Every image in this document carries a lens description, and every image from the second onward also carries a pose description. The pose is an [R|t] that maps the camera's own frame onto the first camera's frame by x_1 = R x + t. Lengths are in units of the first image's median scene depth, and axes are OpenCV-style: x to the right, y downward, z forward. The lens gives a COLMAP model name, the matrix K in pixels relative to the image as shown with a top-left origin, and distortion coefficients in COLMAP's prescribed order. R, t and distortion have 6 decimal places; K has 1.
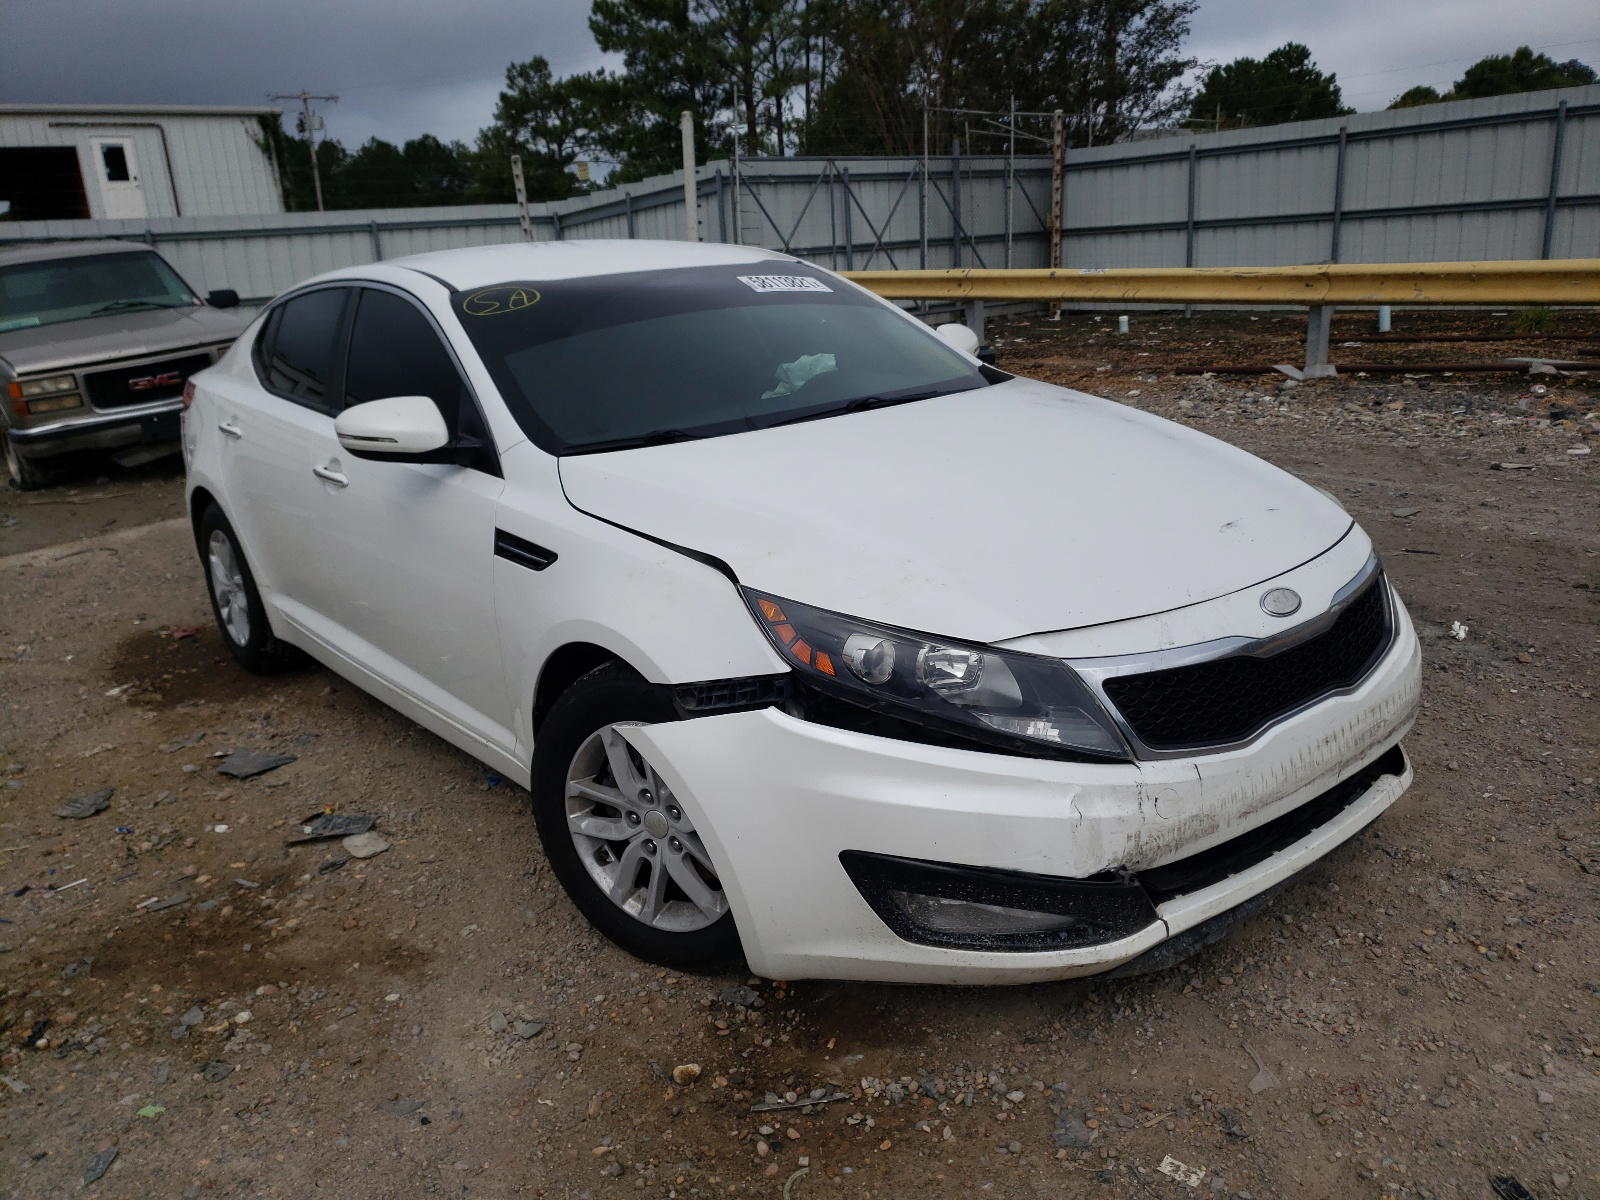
lens RADIAL K [[1242.1, 0, 731.1], [0, 1242.1, 600.4], [0, 0, 1]] dist [0.007371, 0.009293]
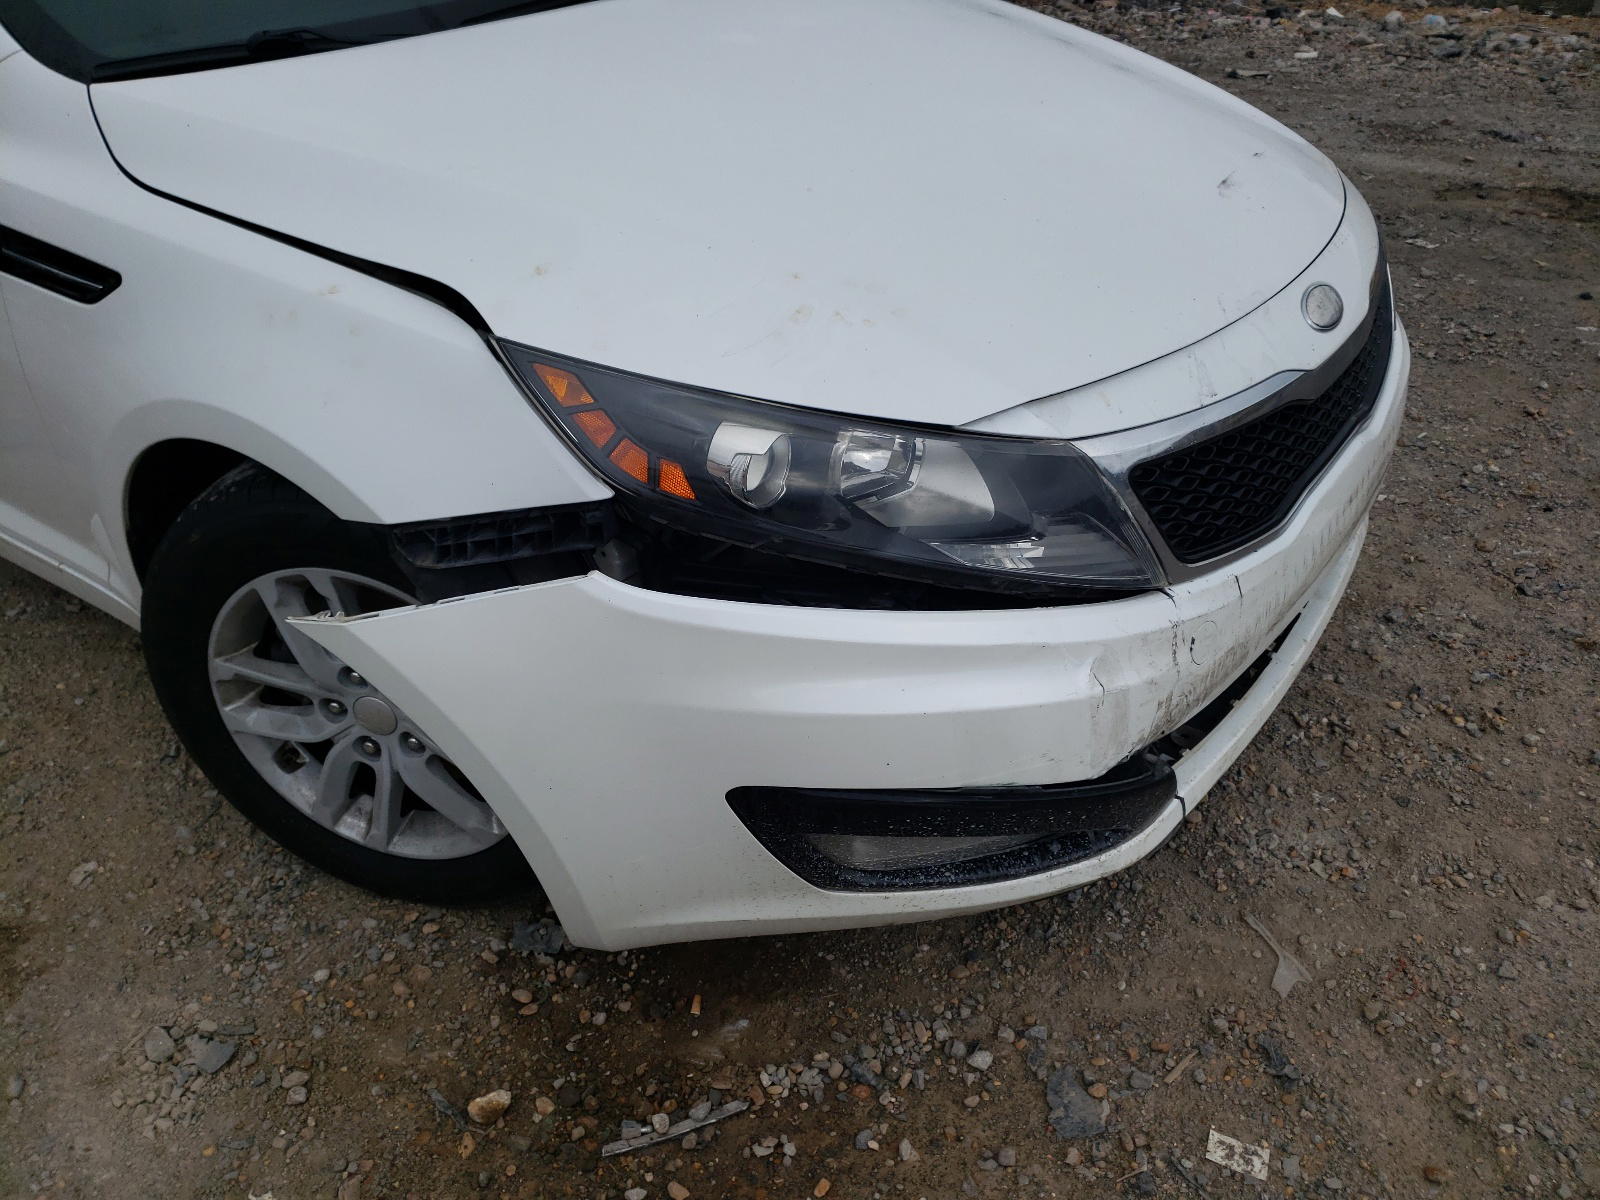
lens RADIAL K [[1214.7, 0, 748.4], [0, 1214.7, 581.6], [0, 0, 1]] dist [-0.038272, 0.082699]
pose [[0.952328, -0.128323, 0.276777, -0.047388], [0.044443, 0.955911, 0.290273, -0.059137], [-0.301823, -0.264134, 0.916044, 0.462157]]
